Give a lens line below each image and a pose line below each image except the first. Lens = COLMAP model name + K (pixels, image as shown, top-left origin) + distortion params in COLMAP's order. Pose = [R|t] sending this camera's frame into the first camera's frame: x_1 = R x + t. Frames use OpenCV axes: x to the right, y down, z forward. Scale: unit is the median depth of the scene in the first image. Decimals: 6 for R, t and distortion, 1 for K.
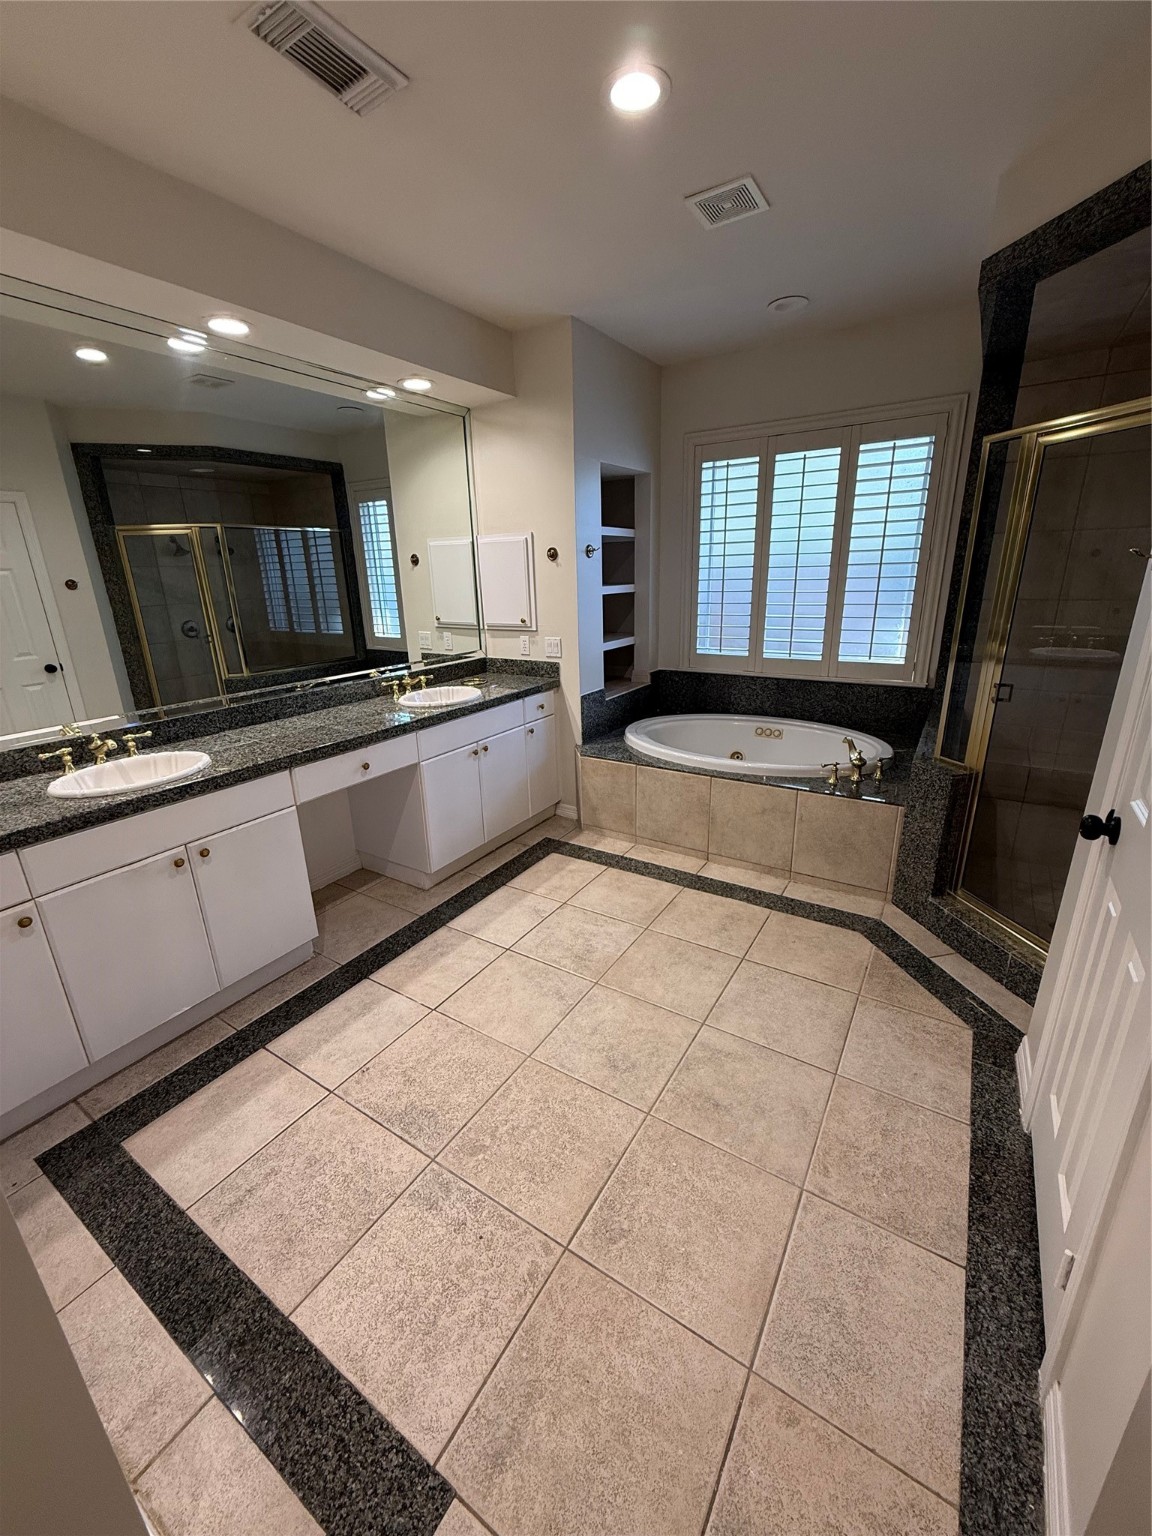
lens RADIAL K [[611.7, 0, 572.2], [0, 611.7, 766.1], [0, 0, 1]] dist [-0.000894, 0.000321]
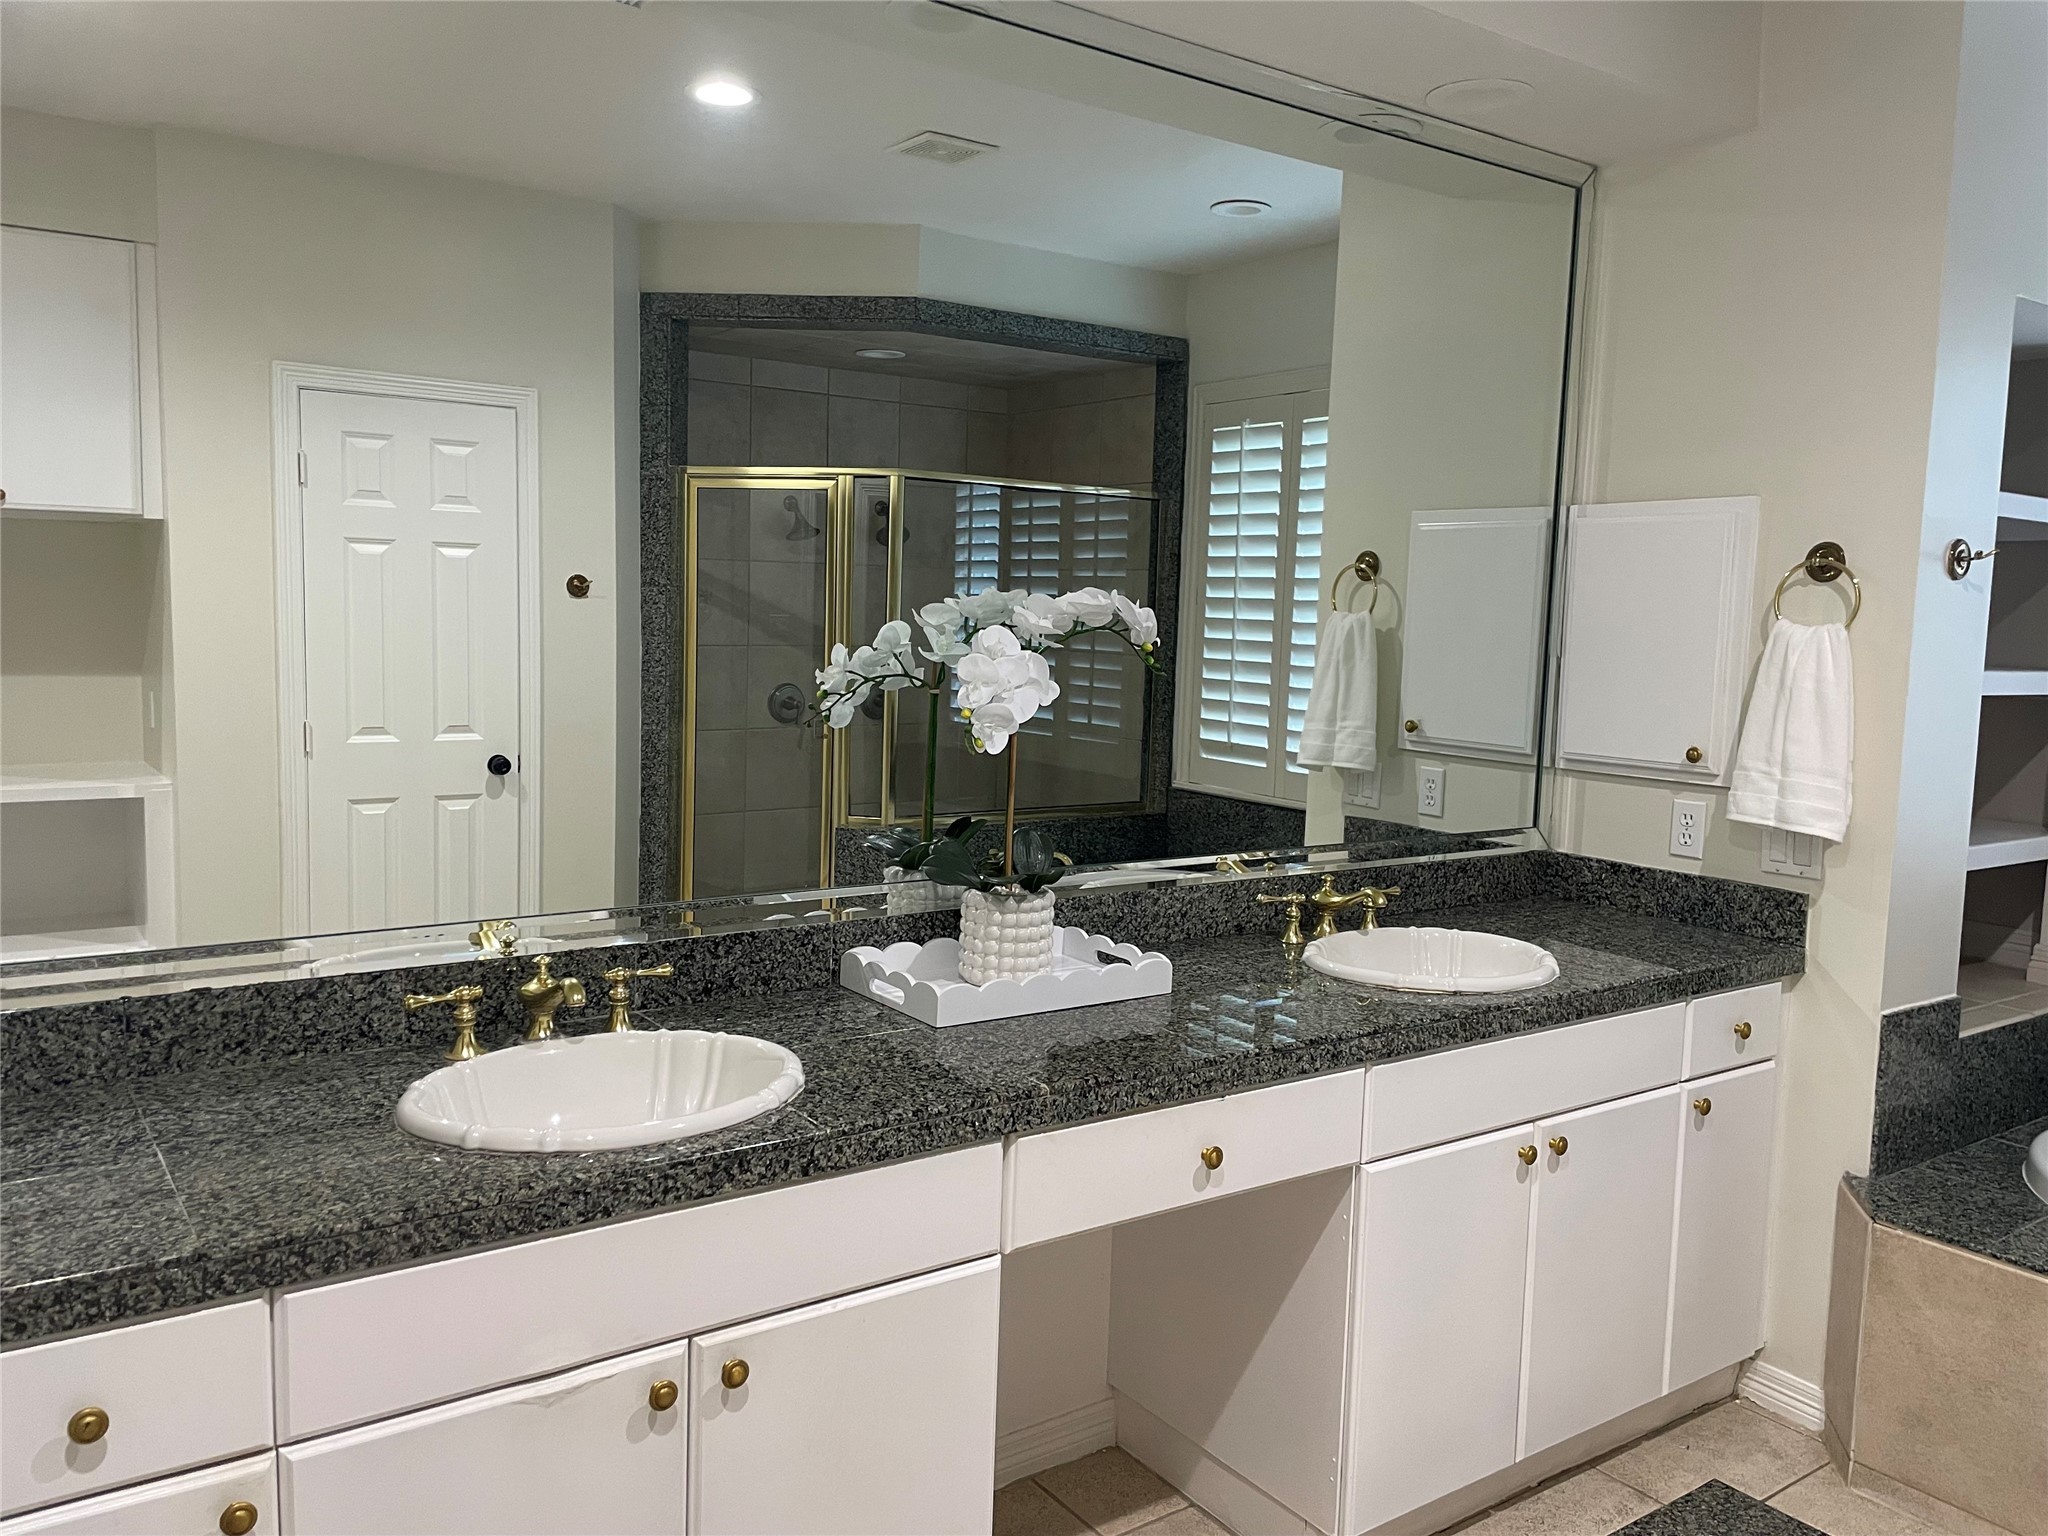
lens RADIAL K [[1549.8, 0, 1033.8], [0, 1549.8, 756.9], [0, 0, 1]] dist [0.087838, -0.106305]
pose [[0.926205, 0.089004, -0.366364, -0.104381], [-0.165686, 0.968961, -0.183474, -0.027444], [0.338663, 0.230636, 0.912203, 0.128778]]
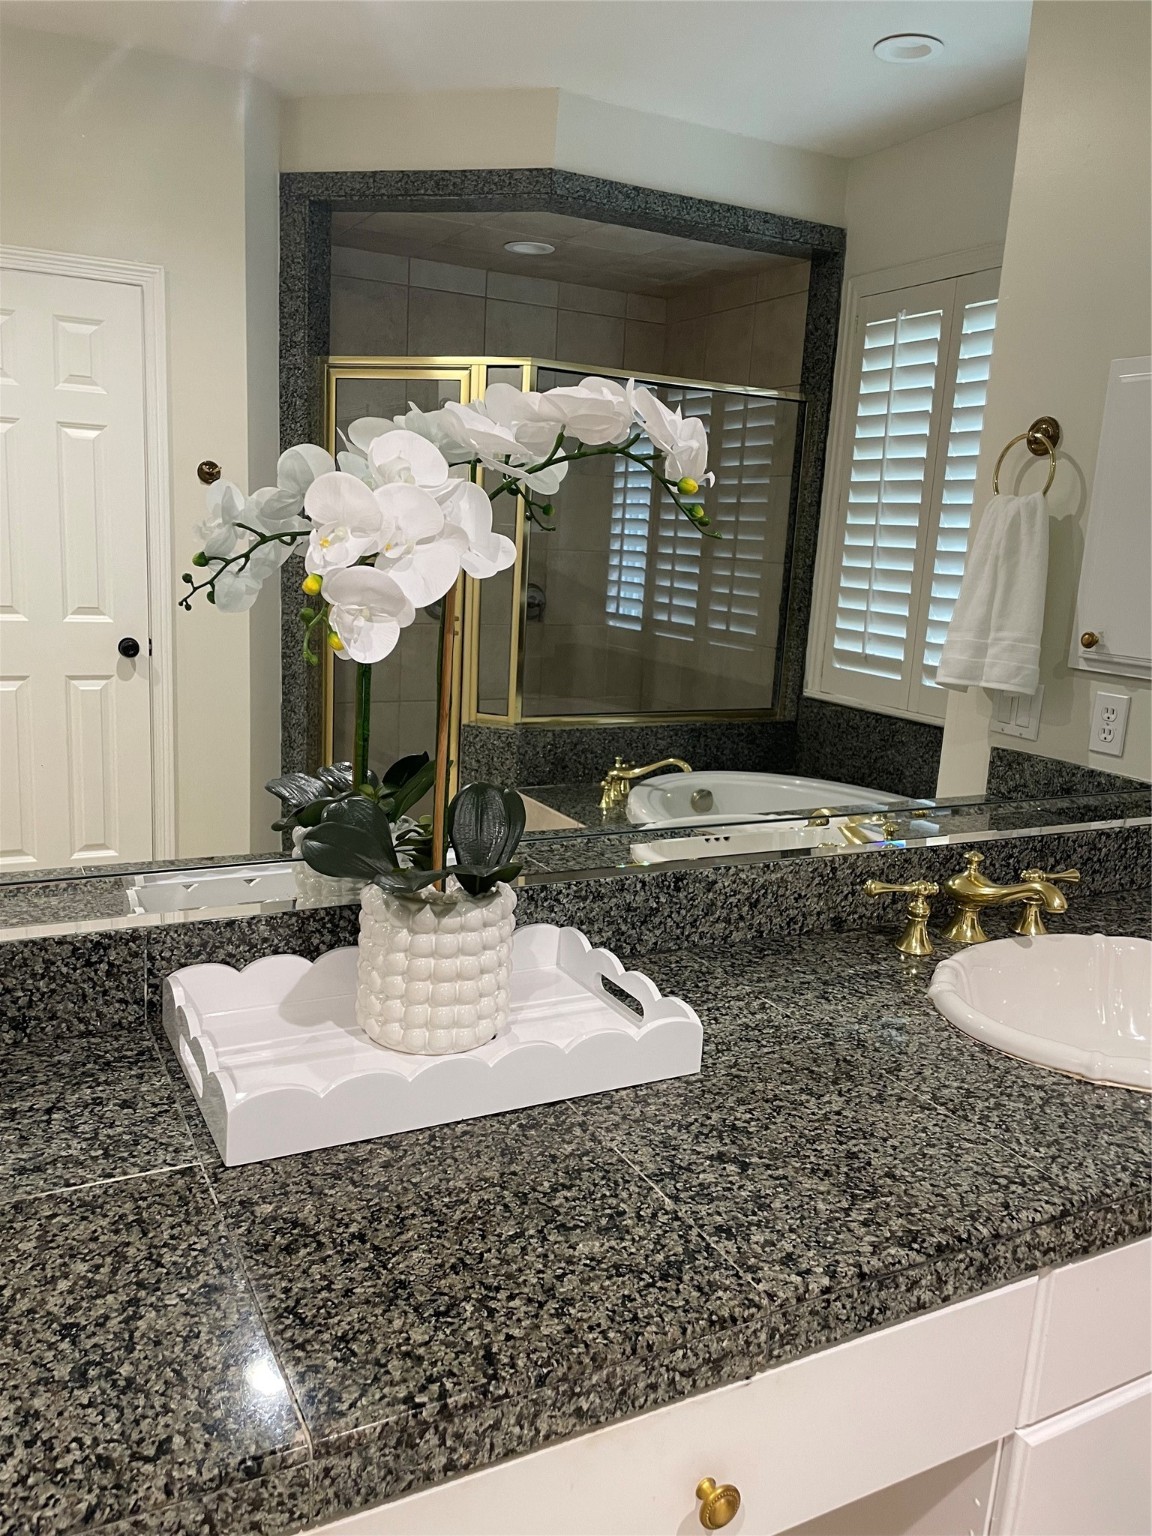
lens RADIAL K [[1162.4, 0, 577.8], [0, 1162.4, 751.1], [0, 0, 1]] dist [0.087838, -0.106305]
pose [[0.869385, 0.160364, -0.467389, -0.188230], [-0.222053, 0.971779, -0.079615, -0.113824], [0.441432, 0.173001, 0.880459, 0.501734]]
